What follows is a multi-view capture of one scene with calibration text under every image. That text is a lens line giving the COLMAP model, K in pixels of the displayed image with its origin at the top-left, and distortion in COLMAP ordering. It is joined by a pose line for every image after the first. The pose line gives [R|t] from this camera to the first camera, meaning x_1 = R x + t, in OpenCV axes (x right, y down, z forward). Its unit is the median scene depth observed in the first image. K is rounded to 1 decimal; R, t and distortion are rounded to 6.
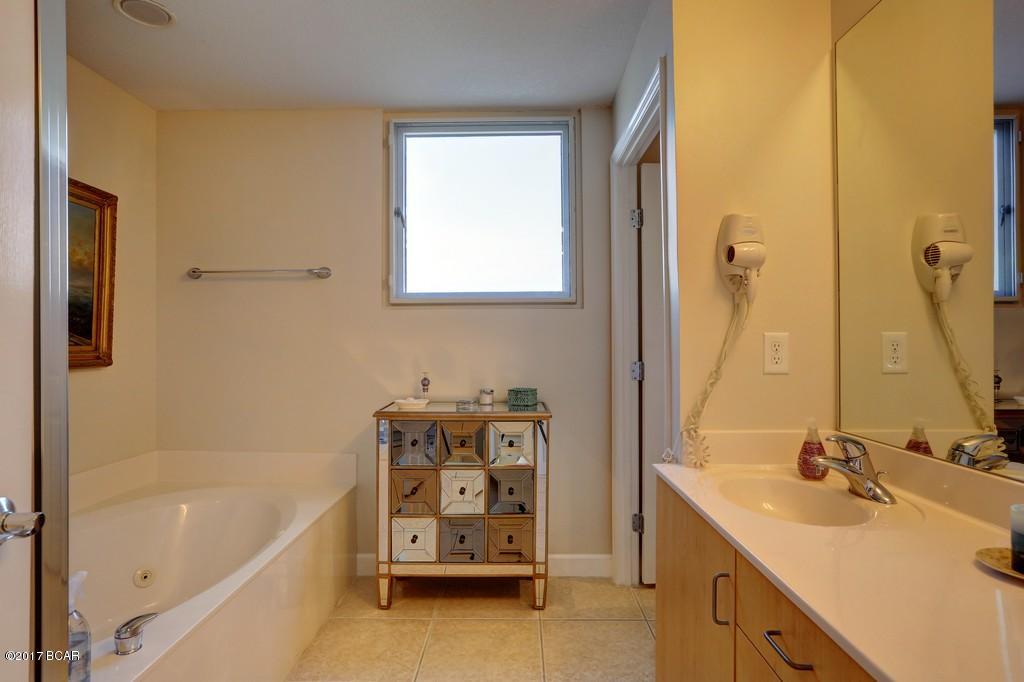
lens RADIAL K [[564.0, 0, 512.0], [0, 564.0, 341.0], [0, 0, 1]] dist [-0.054274, 0.043860]
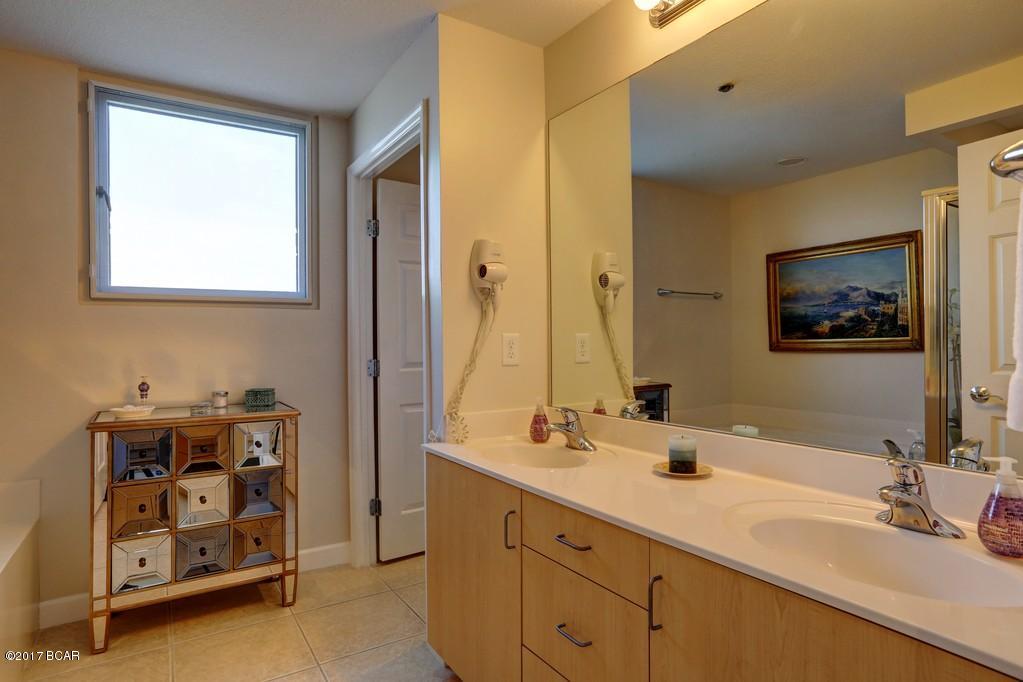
lens RADIAL K [[563.4, 0, 511.5], [0, 563.4, 341.0], [0, 0, 1]] dist [-0.054274, 0.043860]
pose [[0.837335, -0.003191, 0.546681, -0.164216], [0.003167, 0.999994, 0.000986, 0.000717], [-0.546681, 0.000906, 0.837341, -0.065594]]
